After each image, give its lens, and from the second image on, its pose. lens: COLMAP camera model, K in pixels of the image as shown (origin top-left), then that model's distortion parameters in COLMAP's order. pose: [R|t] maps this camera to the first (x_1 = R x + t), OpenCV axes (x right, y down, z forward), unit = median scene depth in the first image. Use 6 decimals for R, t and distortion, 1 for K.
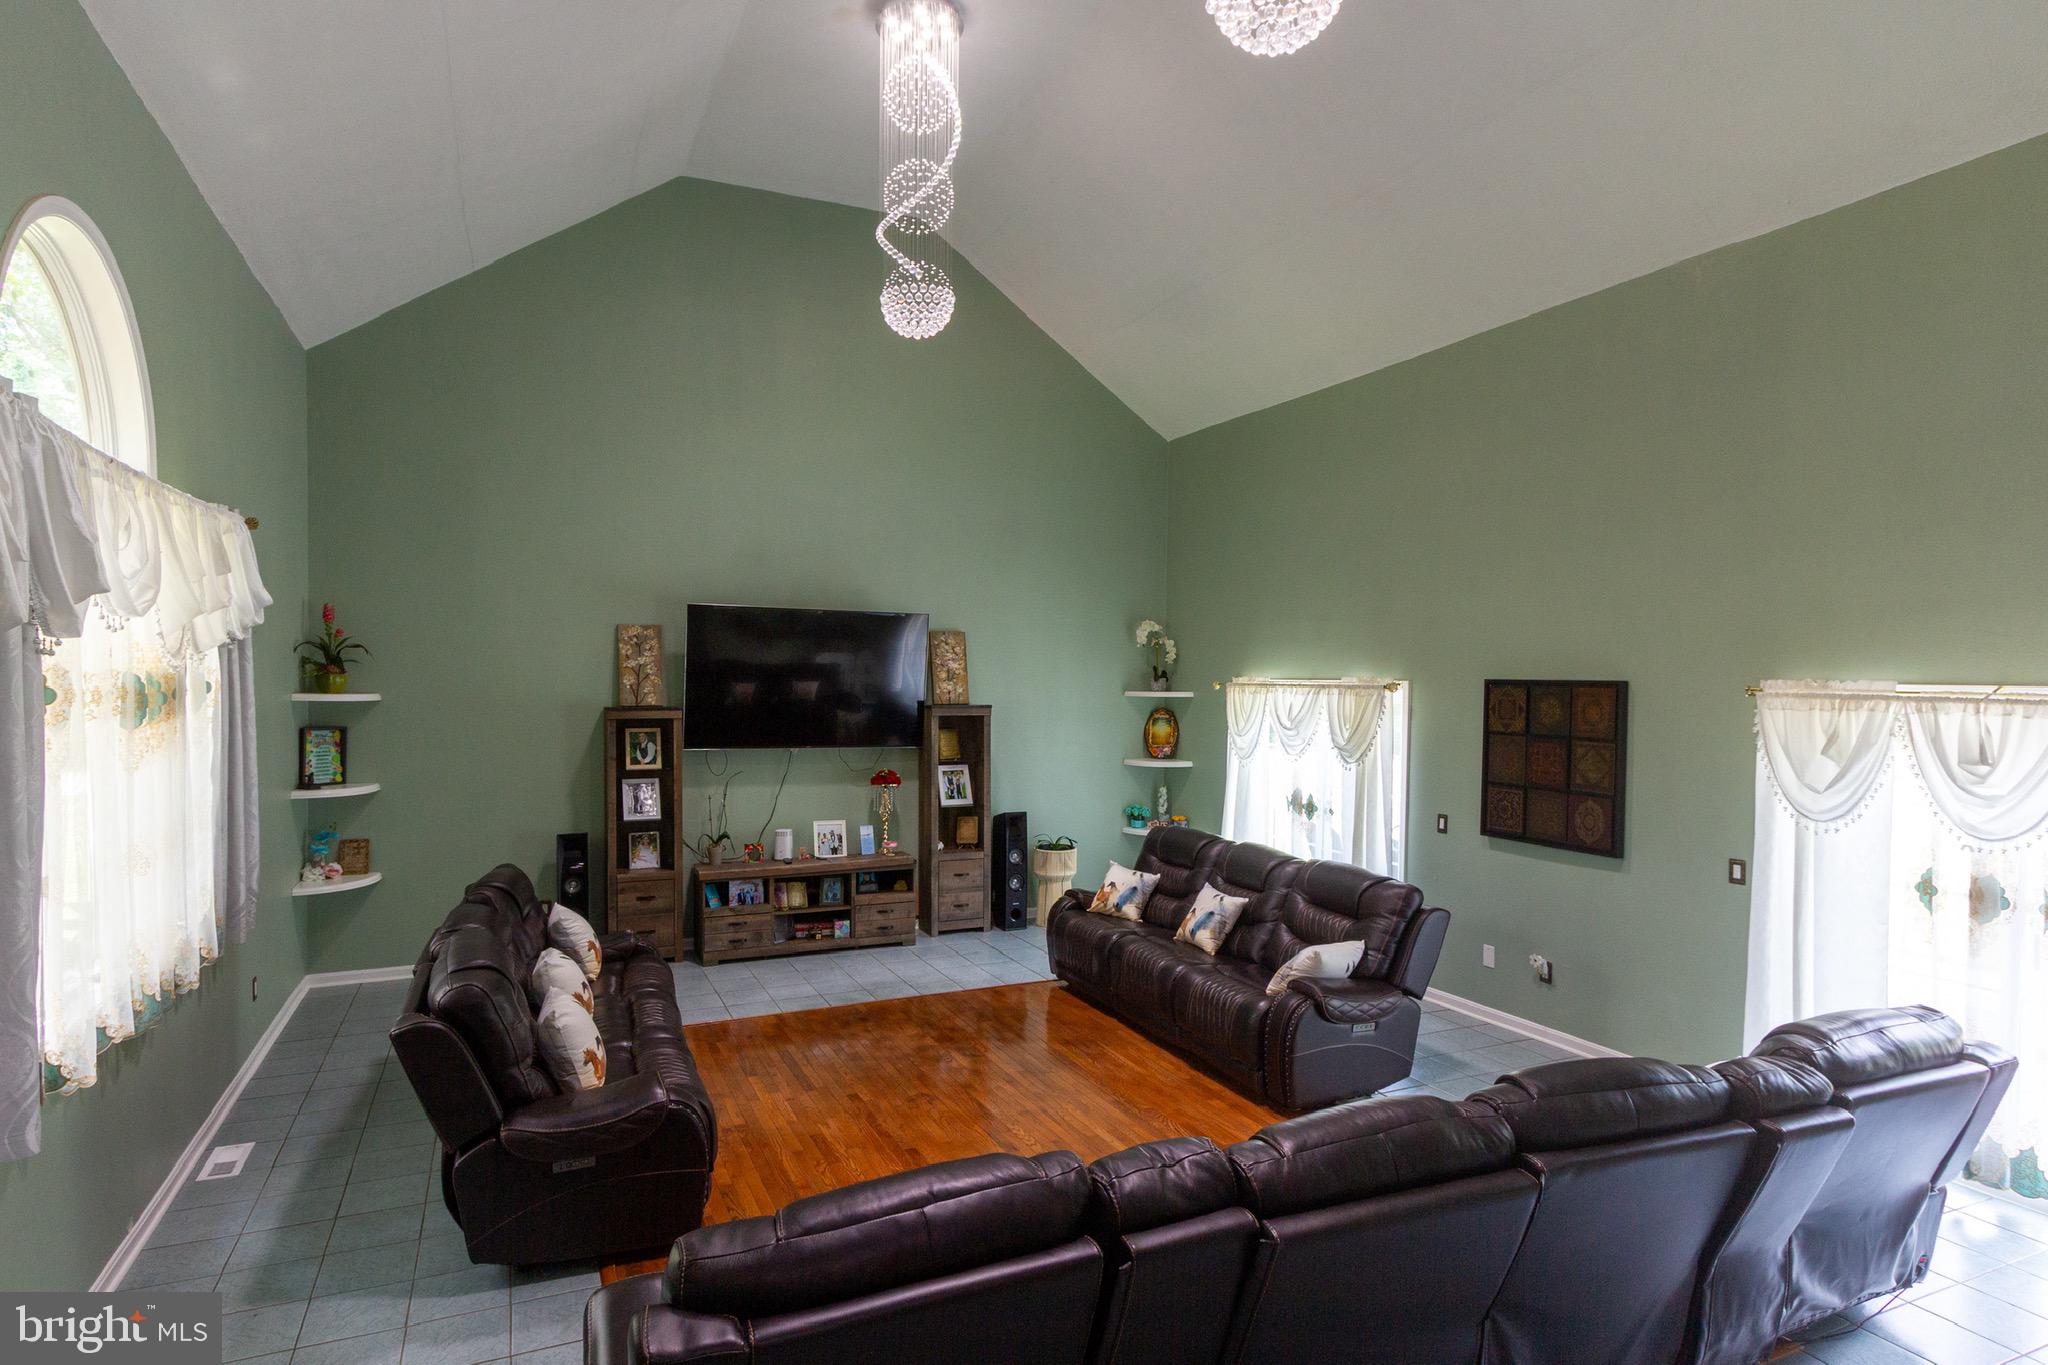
lens RADIAL K [[1098.7, 0, 1006.3], [0, 1098.7, 696.5], [0, 0, 1]] dist [0.004164, 0.000137]
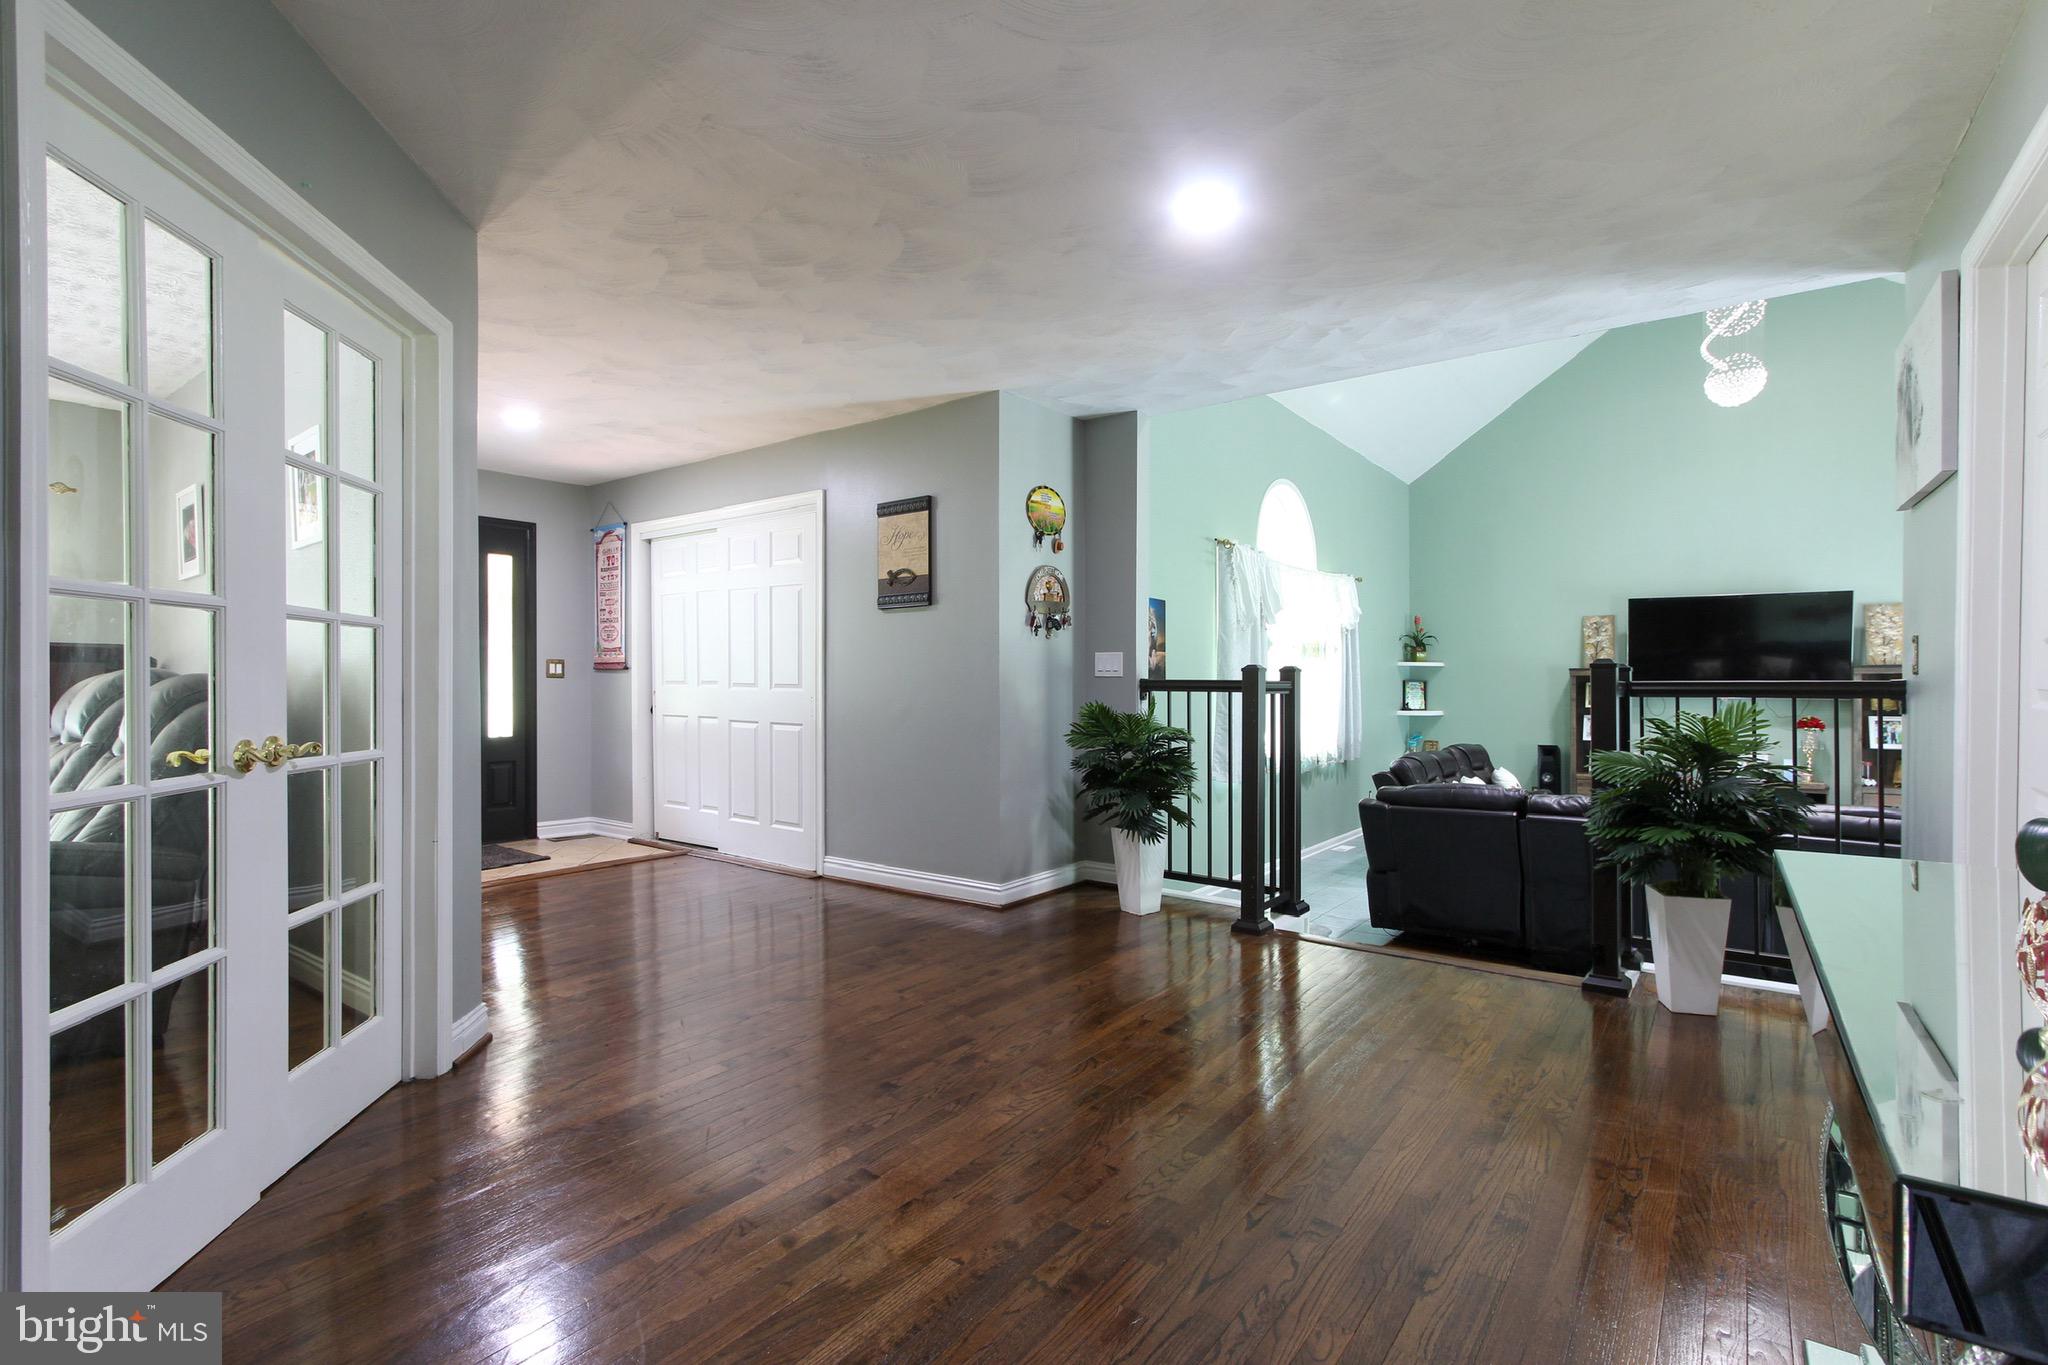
lens RADIAL K [[949.9, 0, 1024.0], [0, 949.9, 682.5], [0, 0, 1]] dist [0.000256, 0.000750]
pose [[0.485148, -0.008973, -0.874386, 0.451127], [-0.012999, 0.999763, -0.017472, 0.063816], [0.874336, 0.019843, 0.484916, -0.362688]]
